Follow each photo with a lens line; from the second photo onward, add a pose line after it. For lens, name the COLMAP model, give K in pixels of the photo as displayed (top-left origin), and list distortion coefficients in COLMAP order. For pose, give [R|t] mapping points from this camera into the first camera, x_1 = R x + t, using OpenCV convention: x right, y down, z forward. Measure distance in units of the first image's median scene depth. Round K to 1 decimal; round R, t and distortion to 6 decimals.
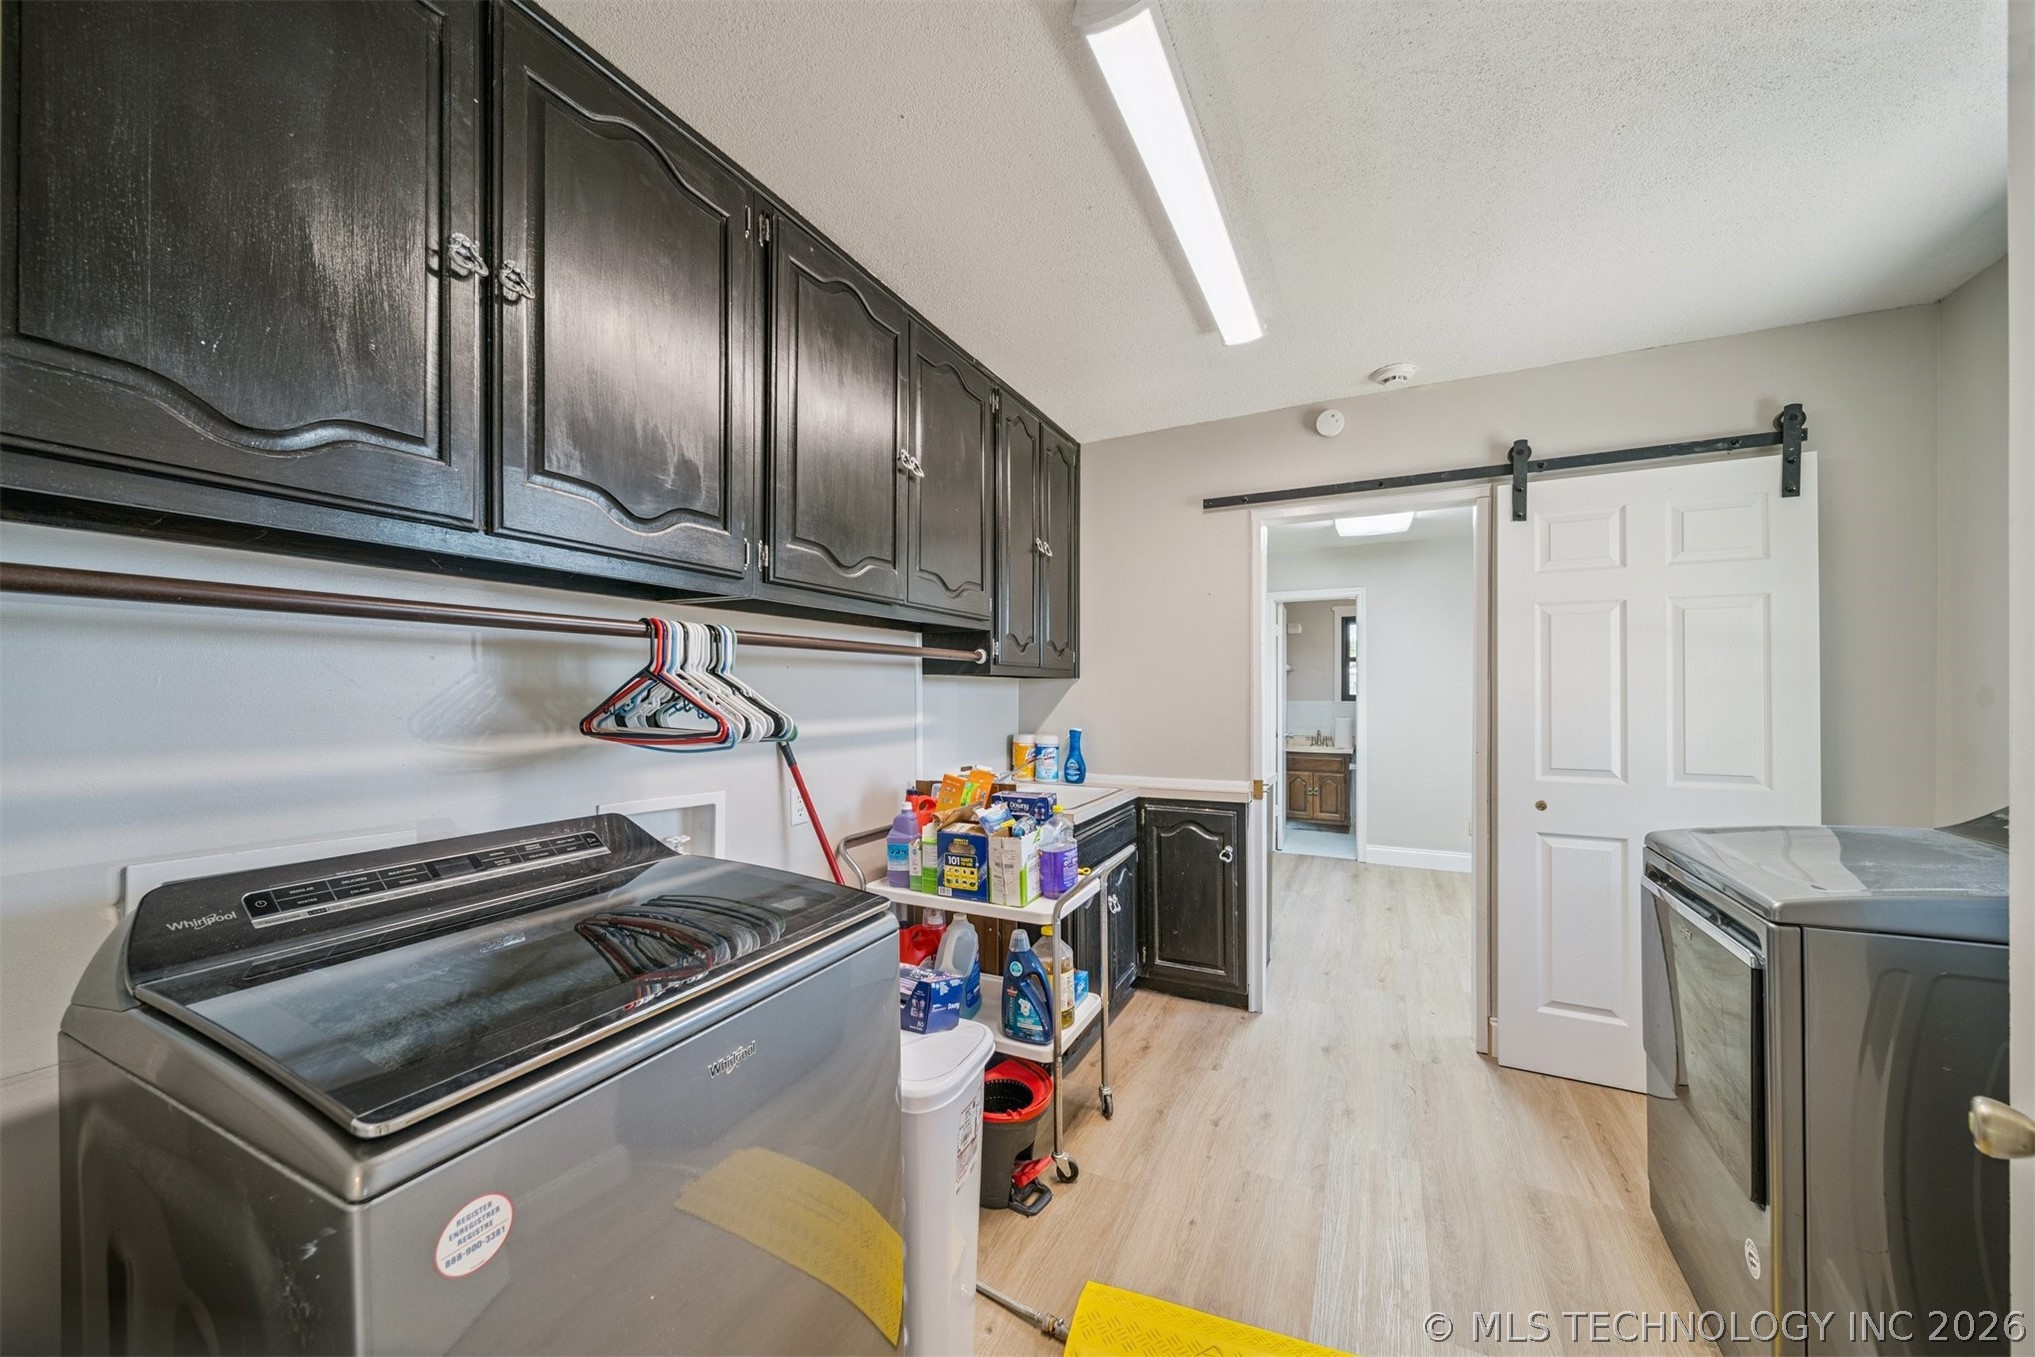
lens RADIAL K [[724.4, 0, 1014.9], [0, 724.4, 687.8], [0, 0, 1]] dist [-0.000758, -0.000583]
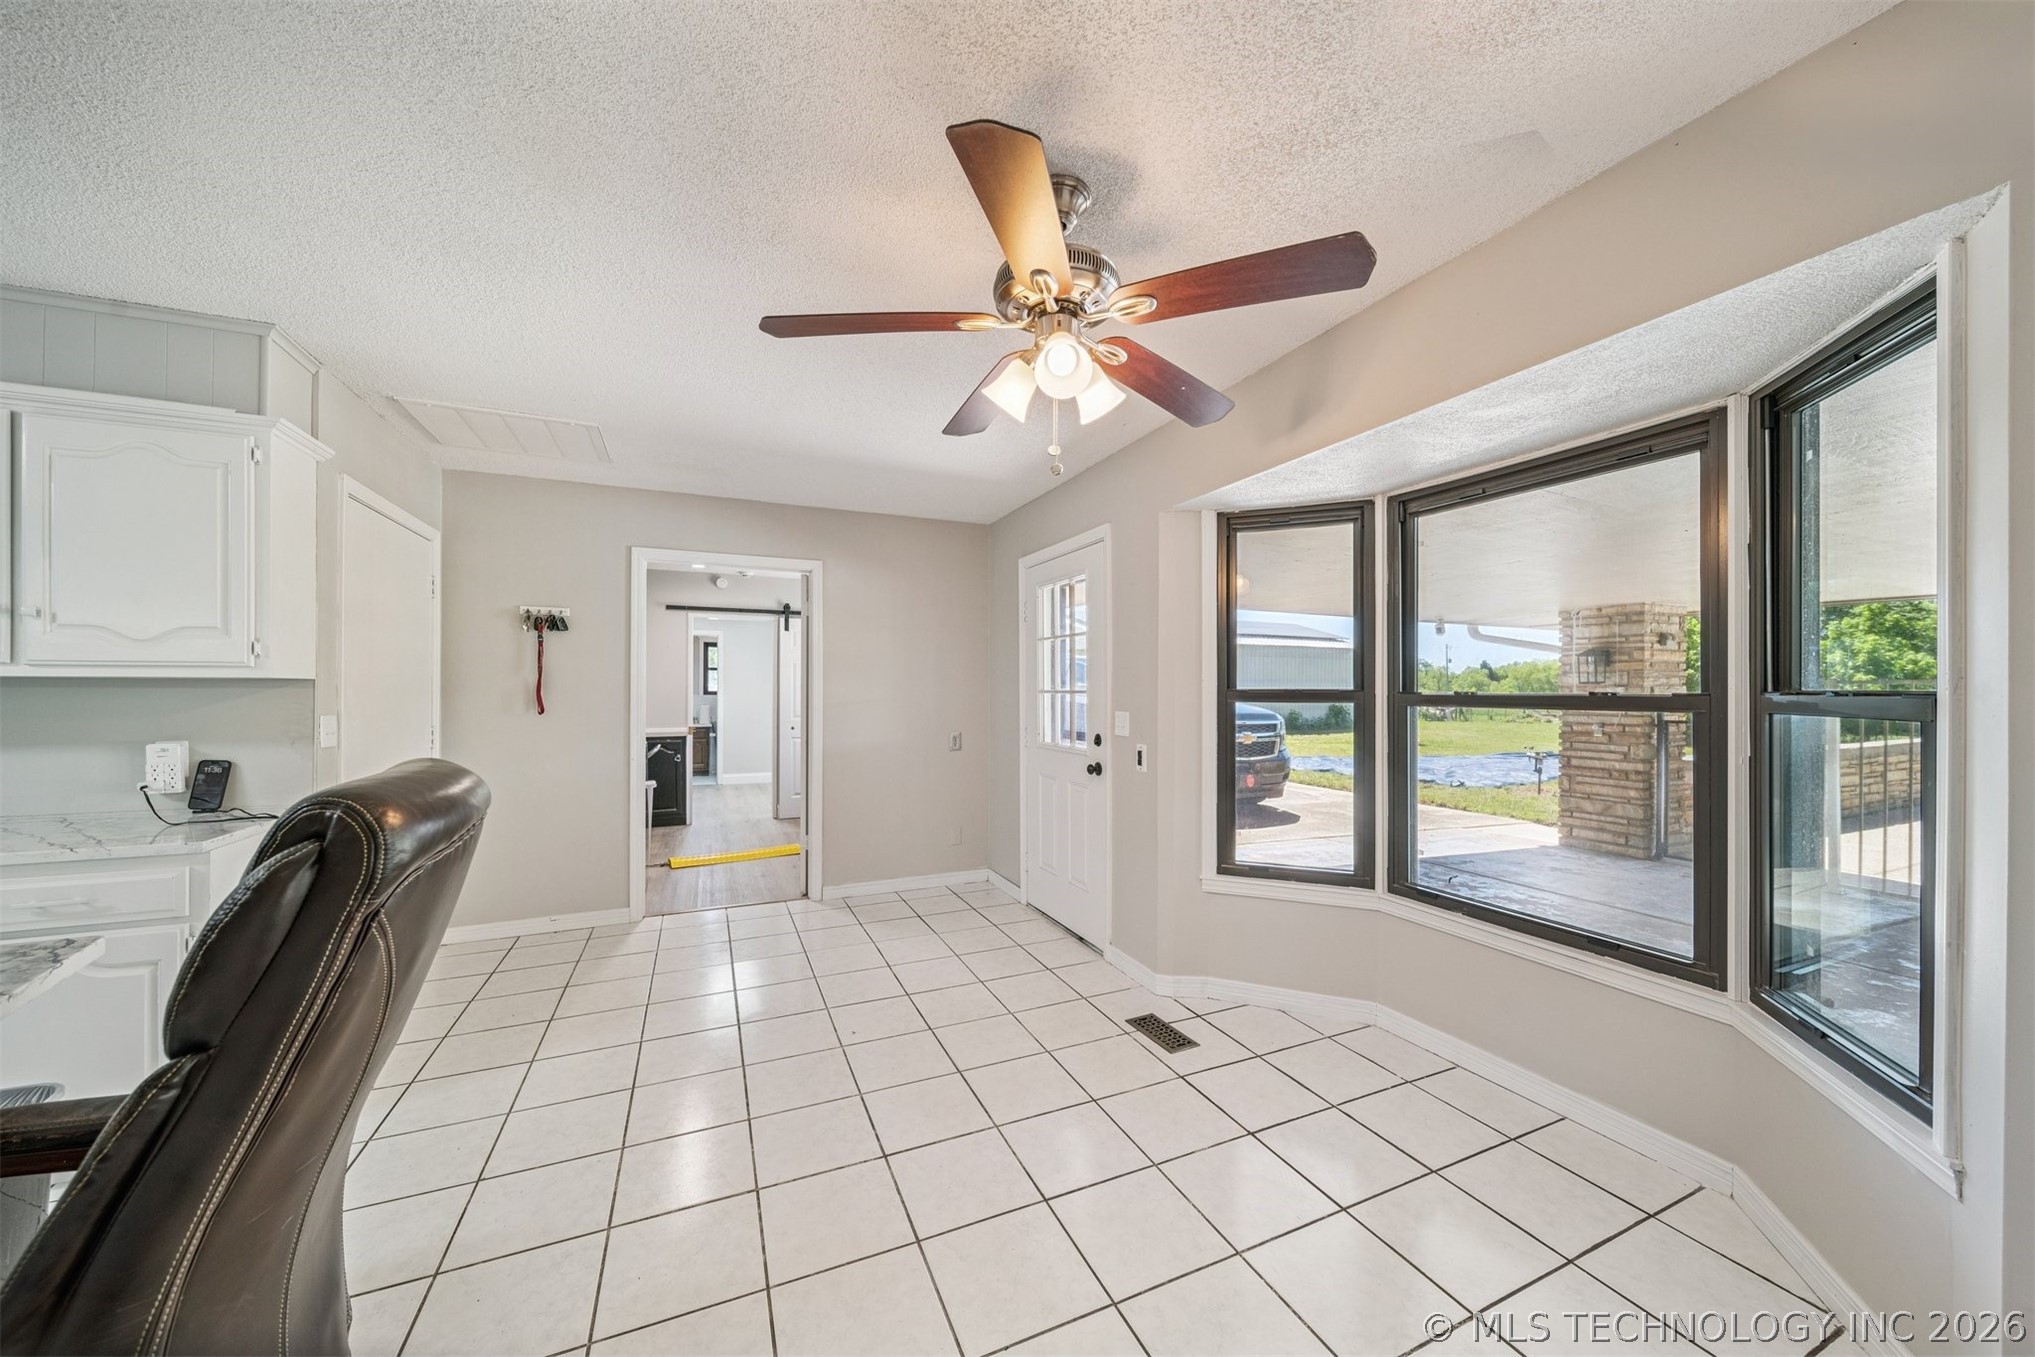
lens RADIAL K [[724.4, 0, 1025.9], [0, 724.4, 684.5], [0, 0, 1]] dist [-0.000758, -0.000583]
pose [[0.636714, 0.004821, 0.771085, -0.805196], [-0.004515, 0.999987, -0.002523, -0.009625], [-0.771087, -0.001875, 0.636727, -1.373037]]
